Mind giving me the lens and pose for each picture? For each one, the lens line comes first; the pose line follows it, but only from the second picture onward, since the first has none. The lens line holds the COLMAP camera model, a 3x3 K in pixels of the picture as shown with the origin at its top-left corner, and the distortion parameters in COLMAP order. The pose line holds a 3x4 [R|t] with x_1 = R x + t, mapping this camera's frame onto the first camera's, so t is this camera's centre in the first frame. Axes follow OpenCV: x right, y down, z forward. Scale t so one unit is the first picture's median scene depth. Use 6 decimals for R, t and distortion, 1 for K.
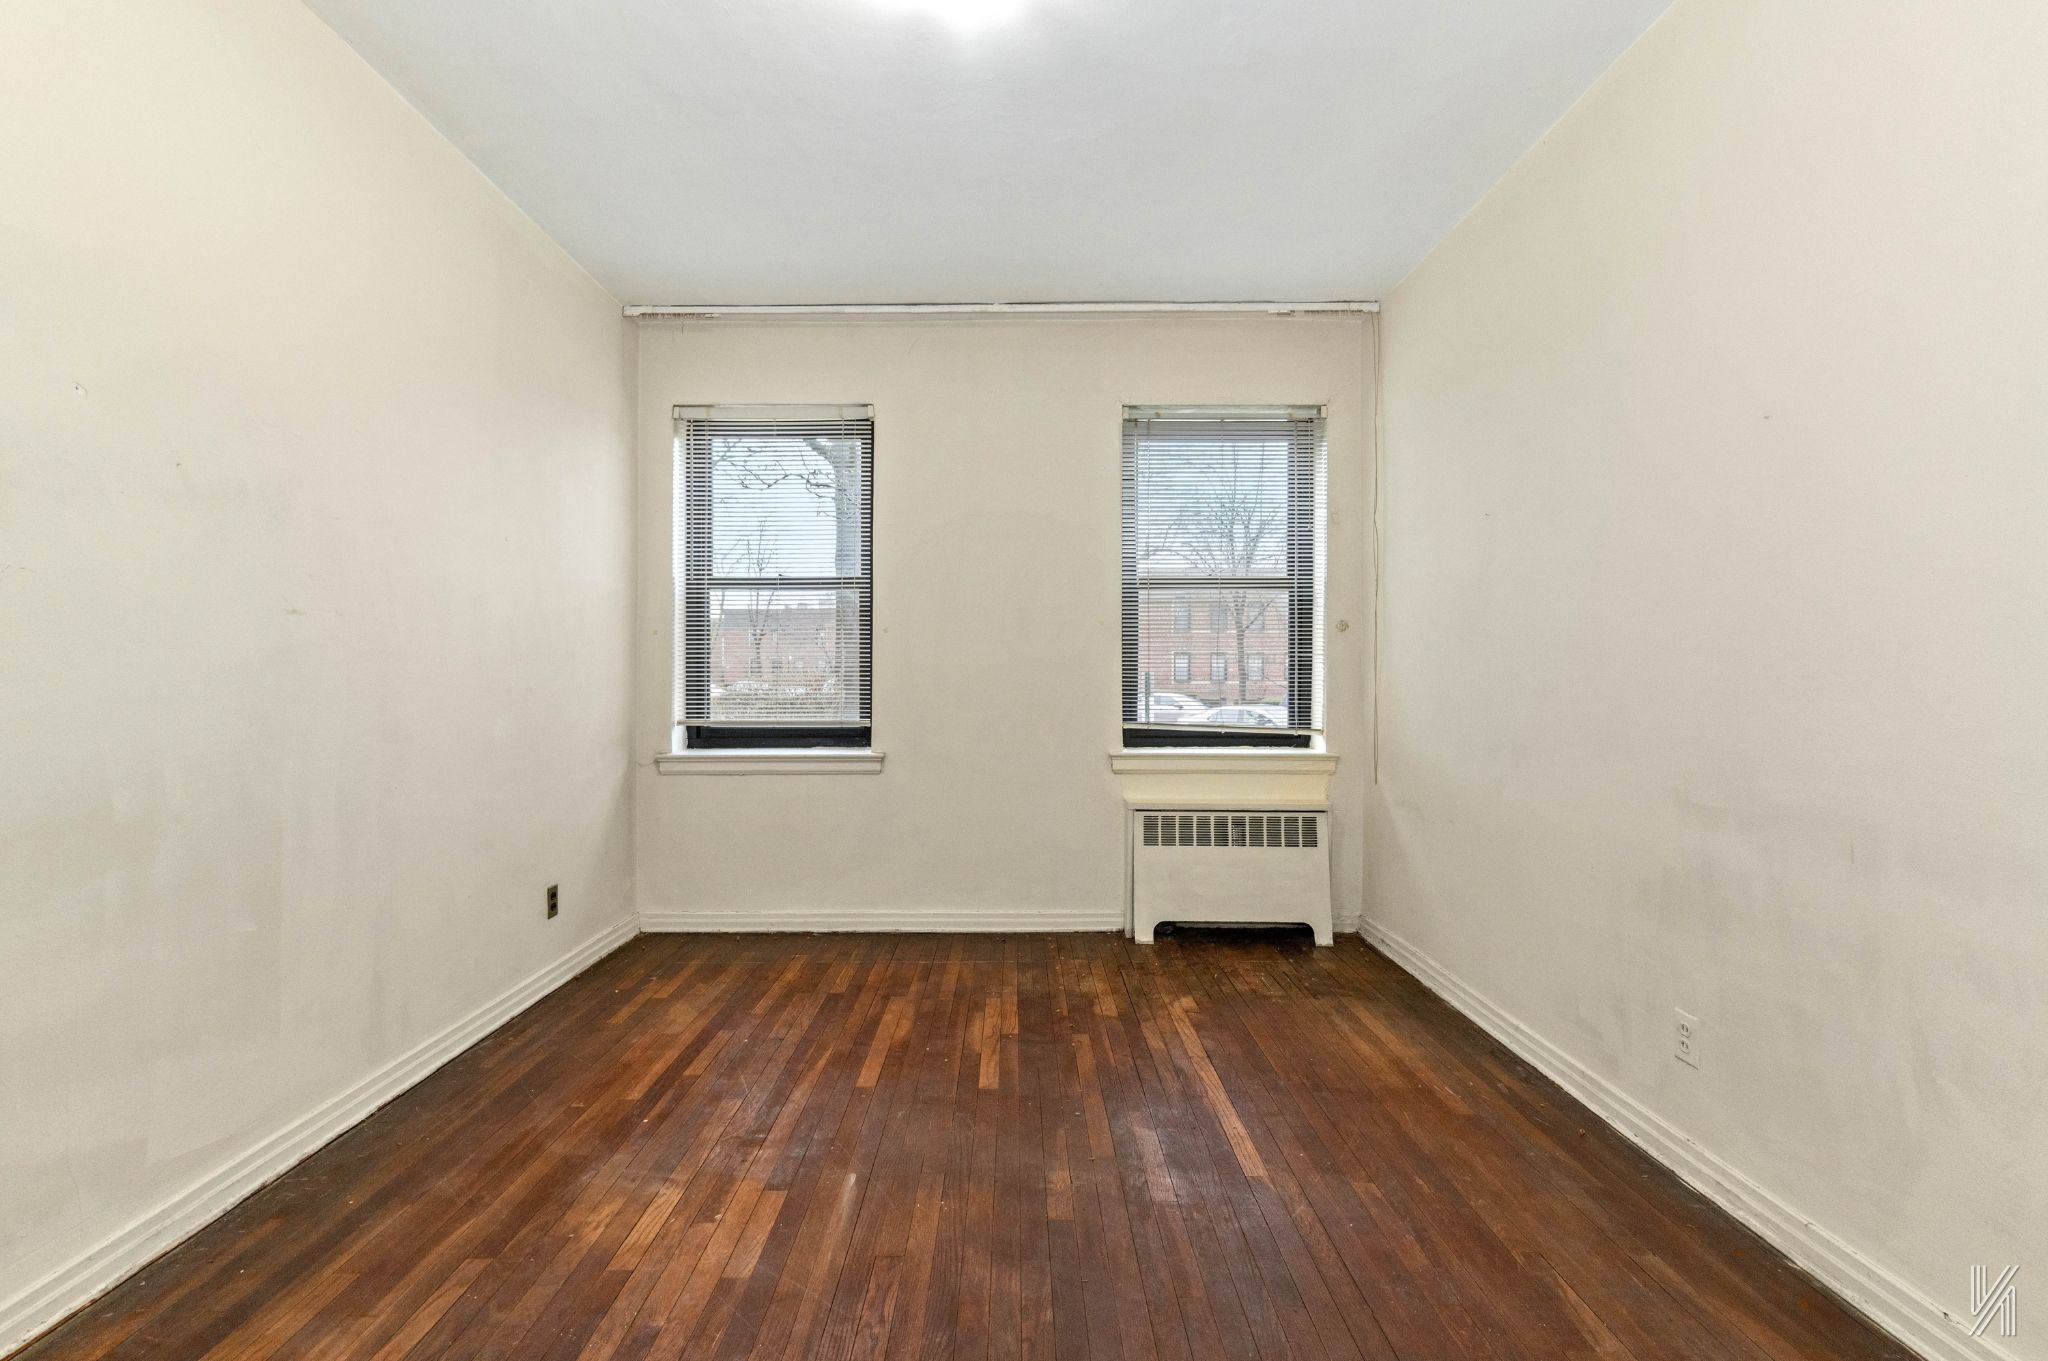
lens RADIAL K [[899.3, 0, 1037.1], [0, 899.3, 677.7], [0, 0, 1]] dist [-0.001493, -0.000770]
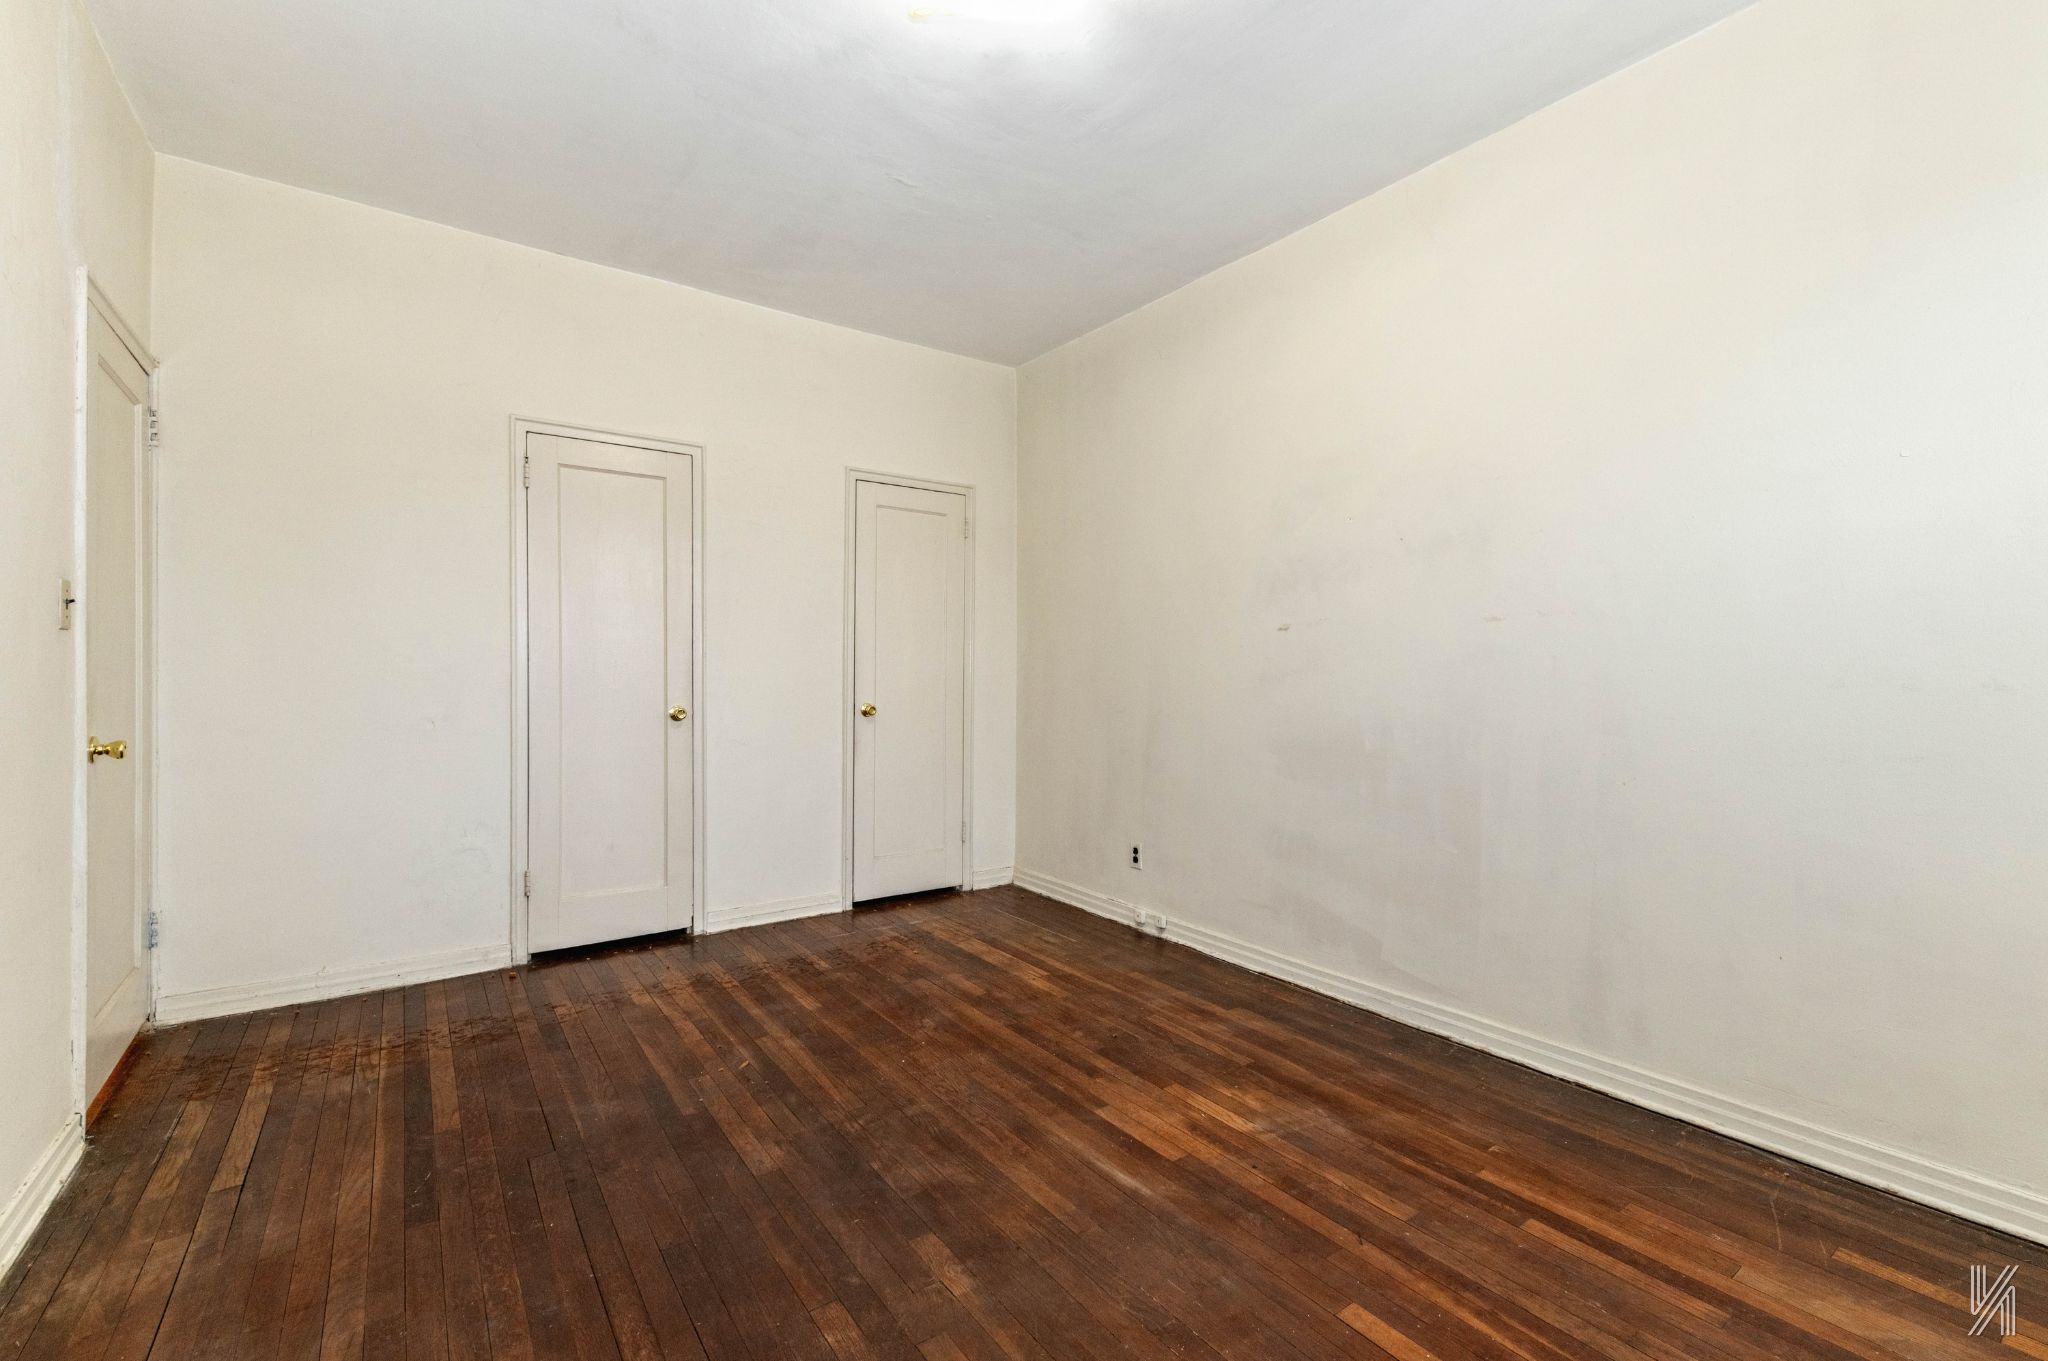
lens RADIAL K [[899.3, 0, 1037.1], [0, 899.3, 677.7], [0, 0, 1]] dist [-0.001493, -0.000770]
pose [[-0.828179, -0.001785, -0.560460, 0.263201], [-0.002060, 0.999998, -0.000141, 0.006691], [0.560459, 0.001038, -0.828181, 1.066219]]
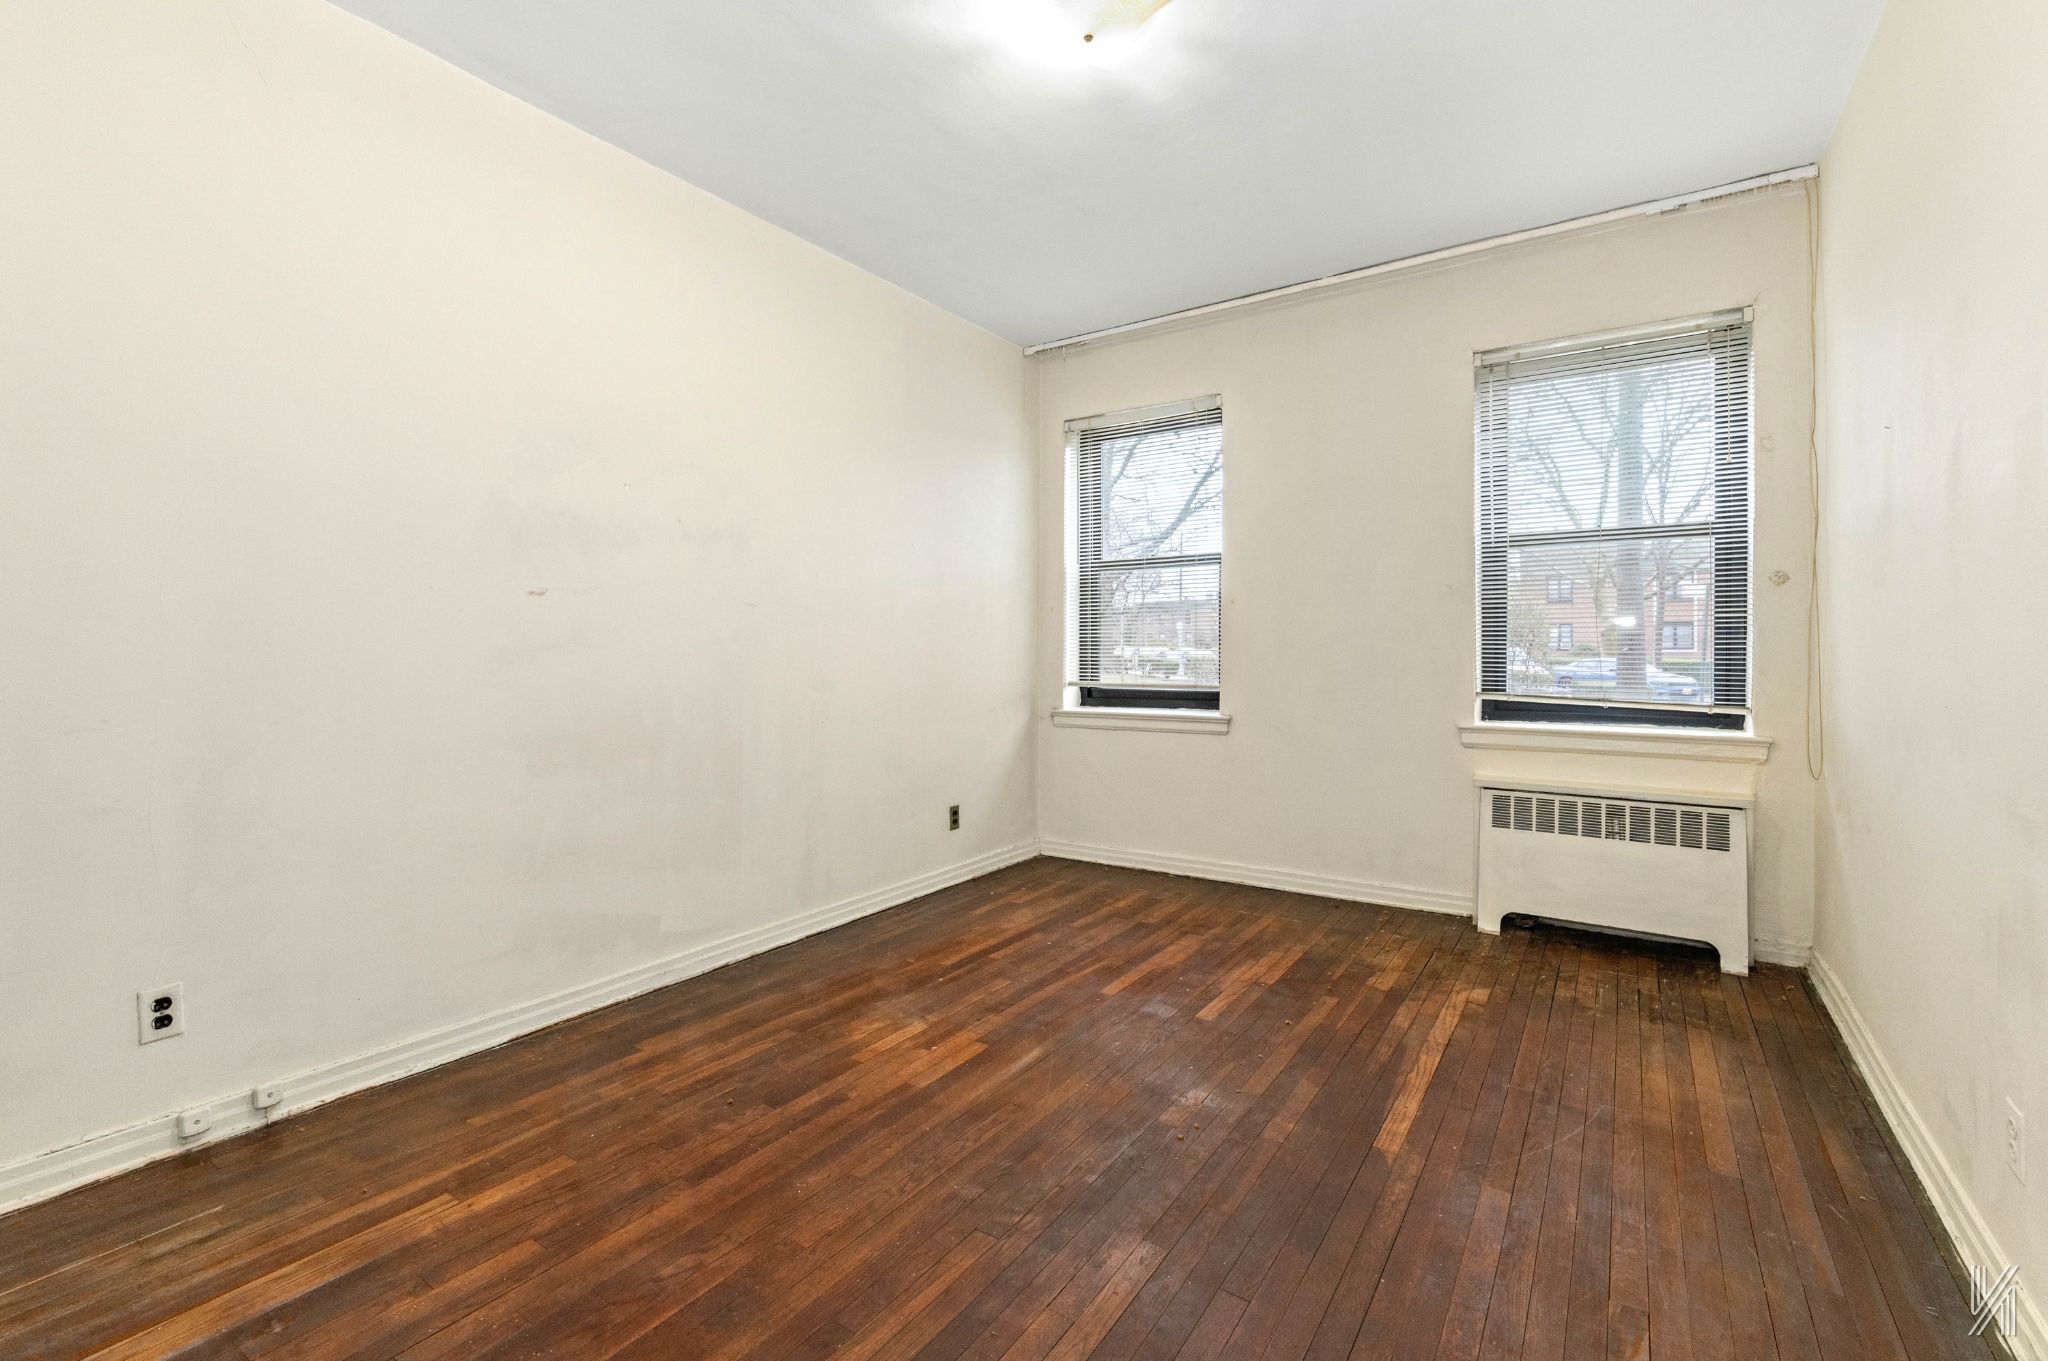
lens RADIAL K [[899.8, 0, 1069.0], [0, 899.8, 638.8], [0, 0, 1]] dist [-0.000596, -0.000548]
pose [[0.839199, -0.008379, -0.543760, 0.312125], [0.003133, 0.999939, -0.010574, 0.003236], [0.543815, 0.007170, 0.839174, -0.010840]]
